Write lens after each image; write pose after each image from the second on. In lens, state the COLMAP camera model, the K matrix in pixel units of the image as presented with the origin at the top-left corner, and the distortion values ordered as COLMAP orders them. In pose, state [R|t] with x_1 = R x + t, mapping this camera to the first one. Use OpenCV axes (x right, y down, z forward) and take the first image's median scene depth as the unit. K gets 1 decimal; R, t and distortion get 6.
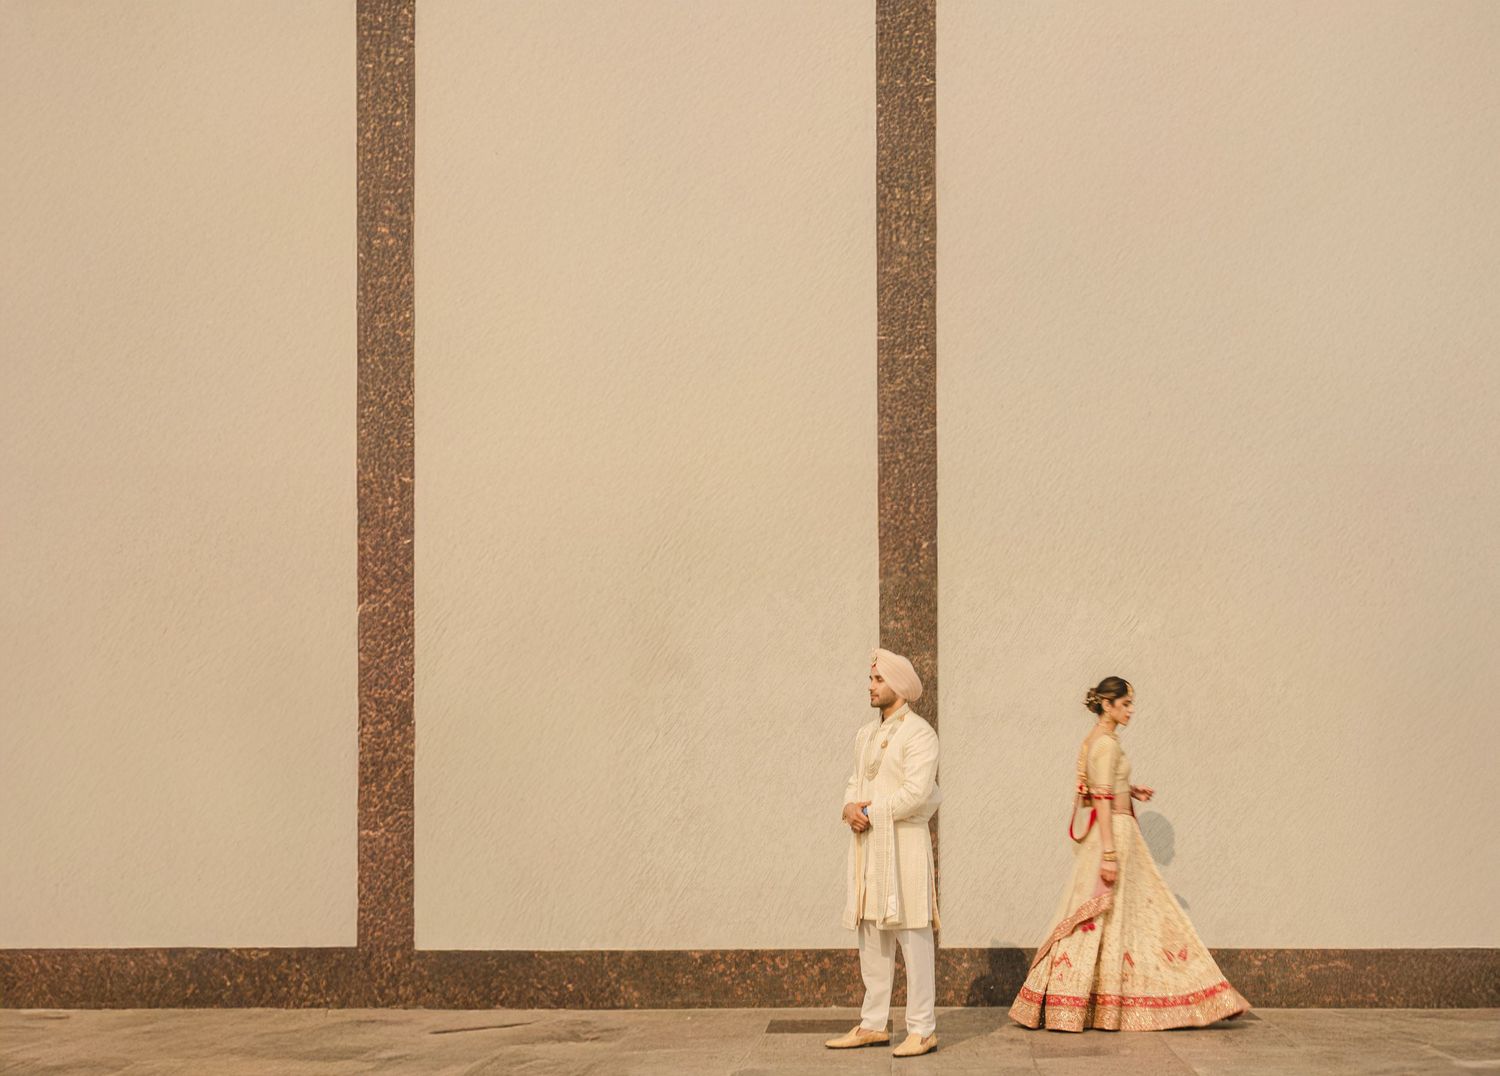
lens RADIAL K [[4087.2, 0, 750.7], [0, 4087.2, 540.6], [0, 0, 1]] dist [-0.160131, 0.000000]
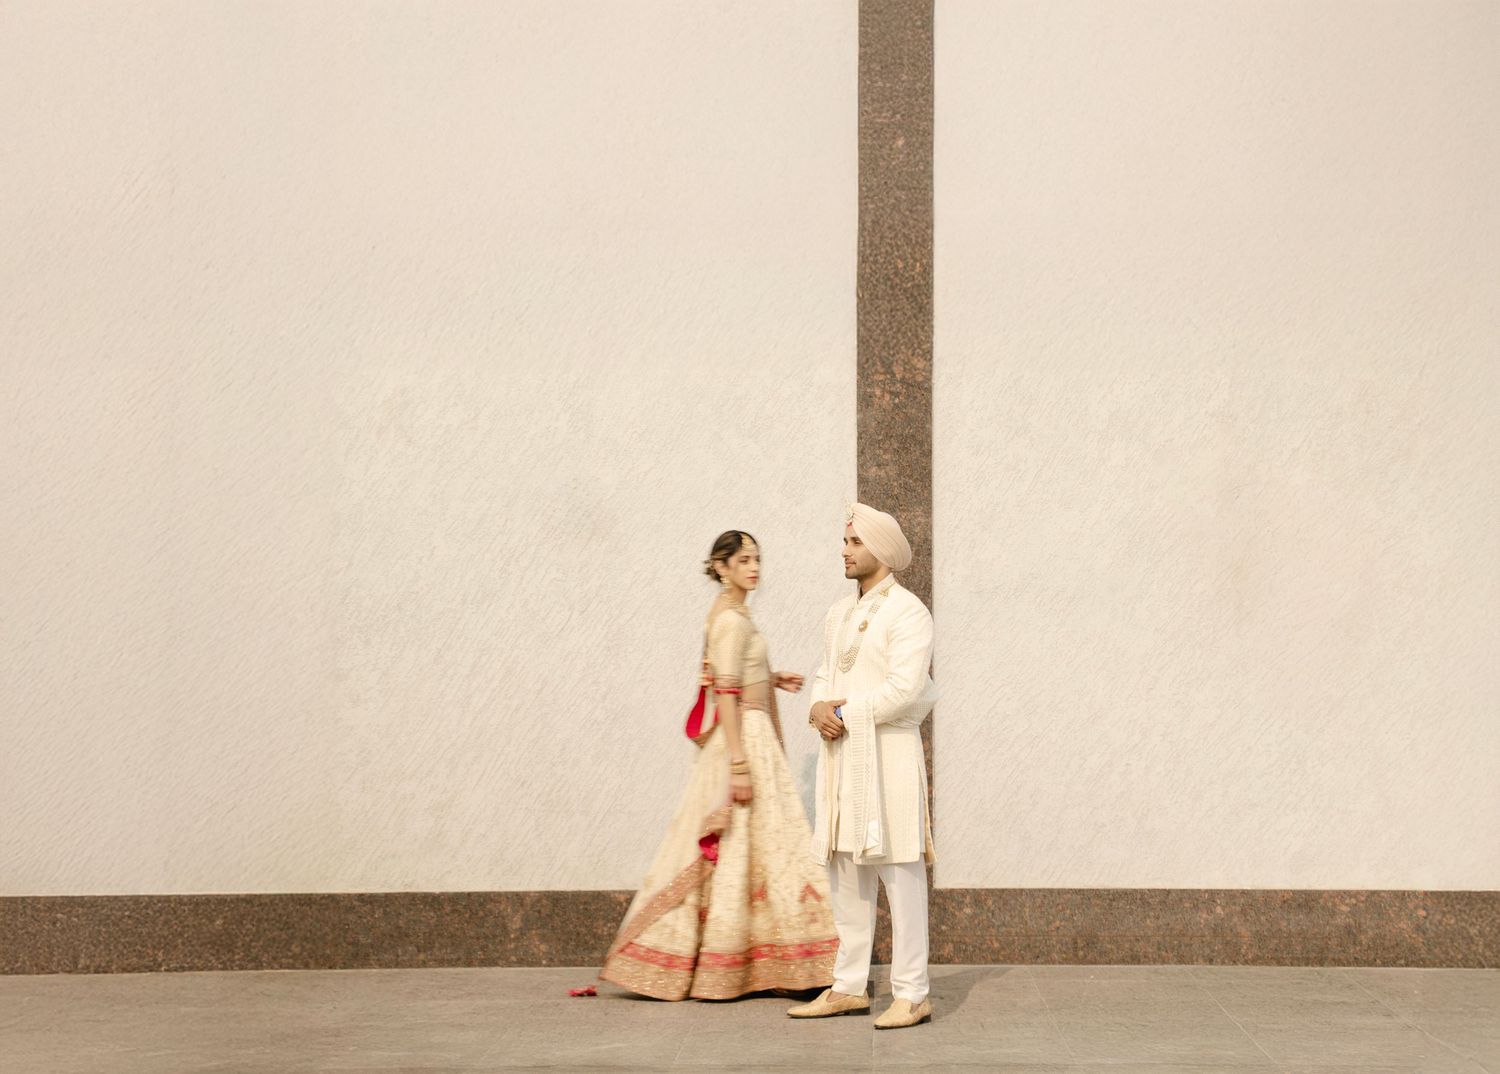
lens RADIAL K [[4087.2, 0, 753.6], [0, 4087.2, 537.7], [0, 0, 1]] dist [-0.160131, 0.000000]
pose [[0.999989, -0.000255, 0.004584, 0.008380], [0.000103, 0.999452, 0.033114, 0.007475], [-0.004590, -0.033113, 0.999441, 0.226601]]
